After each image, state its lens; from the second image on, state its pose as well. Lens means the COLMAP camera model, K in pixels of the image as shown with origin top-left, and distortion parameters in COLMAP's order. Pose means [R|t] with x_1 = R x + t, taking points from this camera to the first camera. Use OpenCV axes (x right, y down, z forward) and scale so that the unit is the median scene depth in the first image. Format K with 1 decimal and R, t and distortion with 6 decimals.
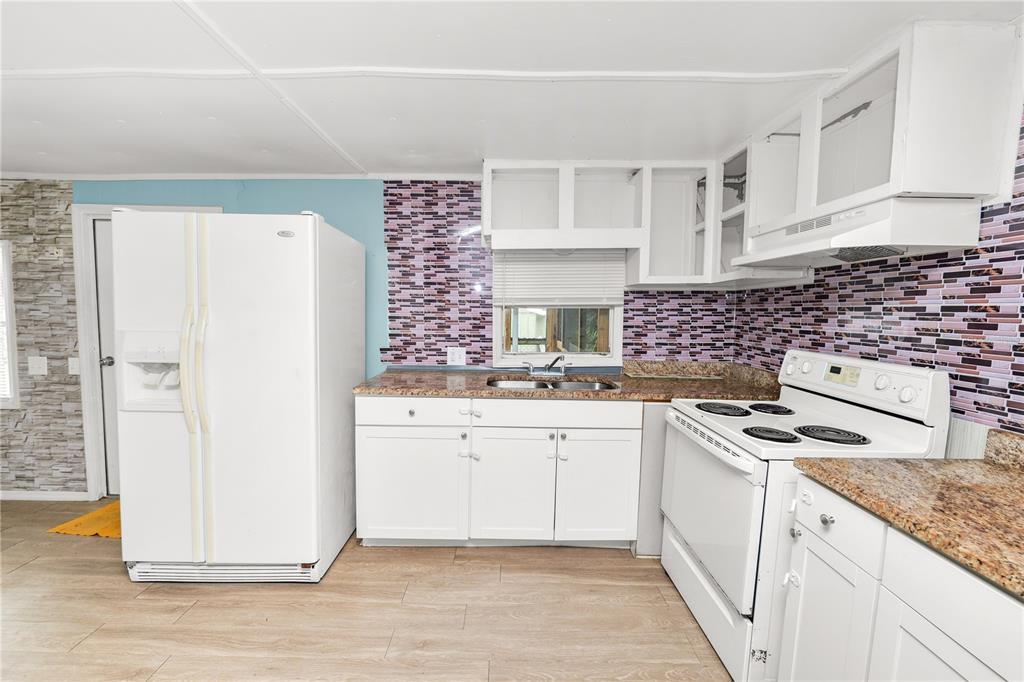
lens RADIAL K [[415.0, 0, 511.4], [0, 415.0, 342.1], [0, 0, 1]] dist [-0.011388, 0.000451]
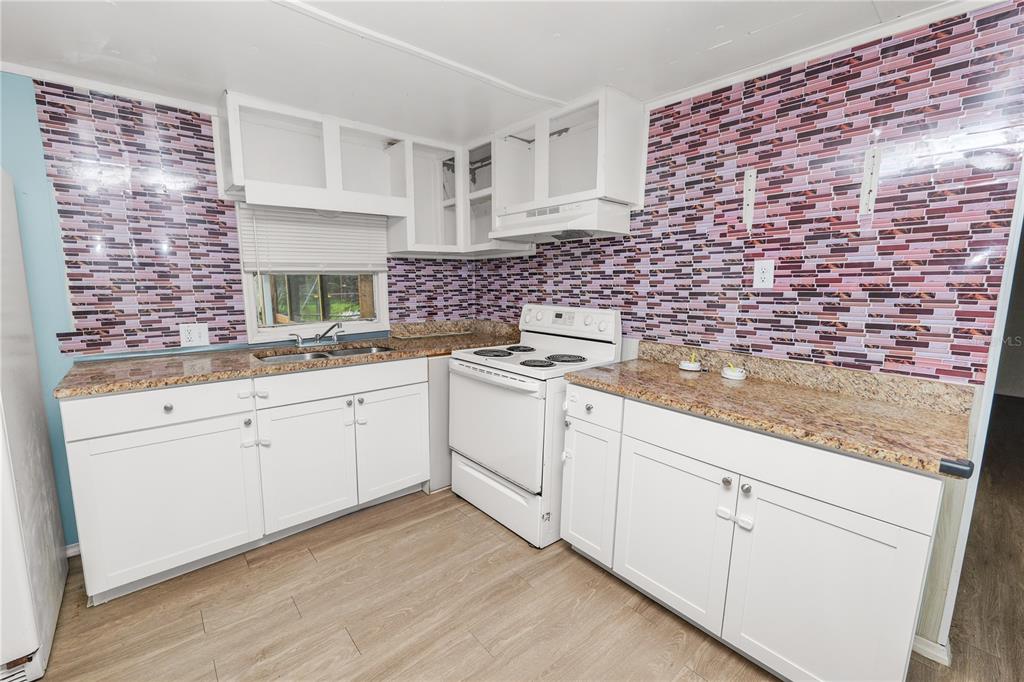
lens RADIAL K [[416.1, 0, 506.2], [0, 416.1, 340.5], [0, 0, 1]] dist [-0.011144, 0.000590]
pose [[0.761698, -0.100552, 0.640082, -0.193697], [0.058515, 0.994523, 0.086599, 0.011561], [-0.645284, -0.028508, 0.763410, 0.003998]]
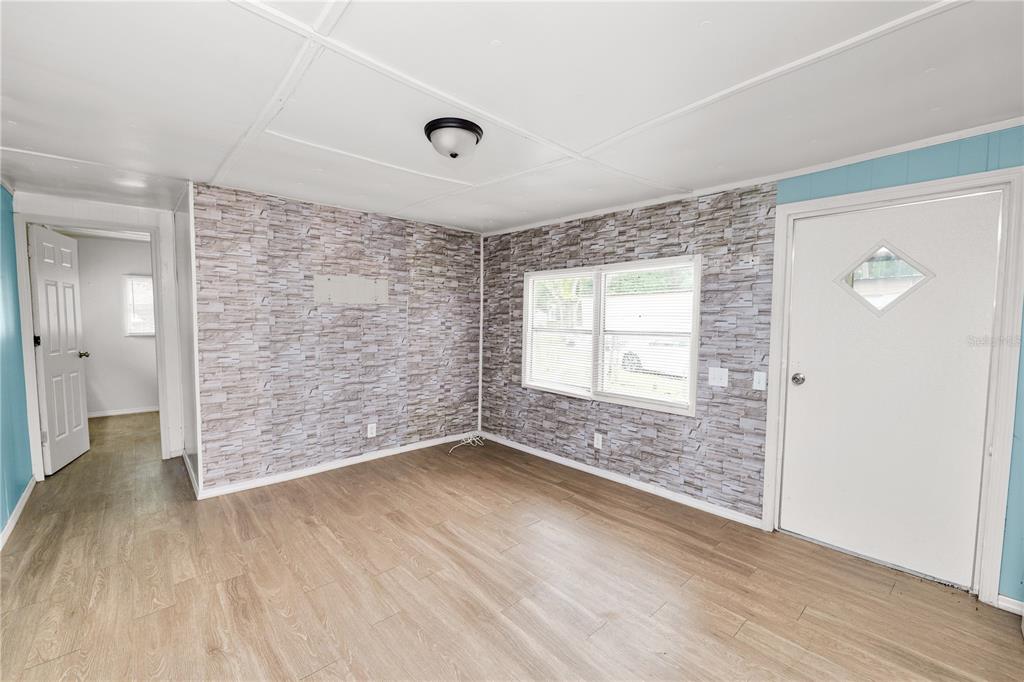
lens RADIAL K [[415.0, 0, 511.4], [0, 415.0, 342.1], [0, 0, 1]] dist [-0.011388, 0.000451]
pose [[0.667121, 0.025503, -0.744512, -0.764042], [-0.055268, 0.998354, -0.015325, 0.016724], [0.742896, 0.051371, 0.667433, -0.050468]]
